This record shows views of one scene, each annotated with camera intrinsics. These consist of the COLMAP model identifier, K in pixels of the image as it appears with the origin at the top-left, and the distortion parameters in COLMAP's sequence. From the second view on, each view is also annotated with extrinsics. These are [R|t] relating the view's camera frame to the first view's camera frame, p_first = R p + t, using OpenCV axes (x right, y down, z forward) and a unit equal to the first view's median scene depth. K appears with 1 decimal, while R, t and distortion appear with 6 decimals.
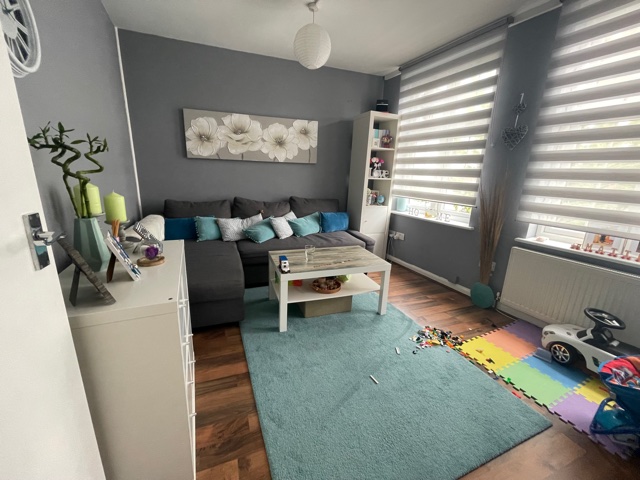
lens RADIAL K [[256.6, 0, 320.5], [0, 256.6, 239.4], [0, 0, 1]] dist [-0.002250, -0.000532]
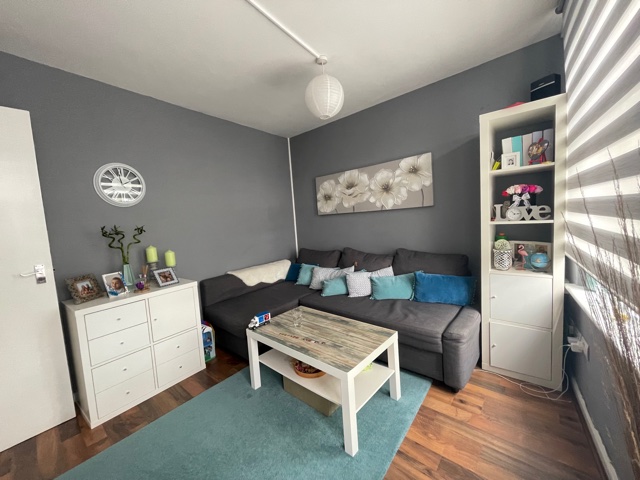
lens RADIAL K [[256.6, 0, 320.9], [0, 256.6, 239.8], [0, 0, 1]] dist [-0.002250, -0.000532]
pose [[0.474088, 0.010653, -0.880413, 0.530141], [-0.136209, 0.988777, -0.061382, -0.117060], [0.869878, 0.149021, 0.470218, 0.413062]]
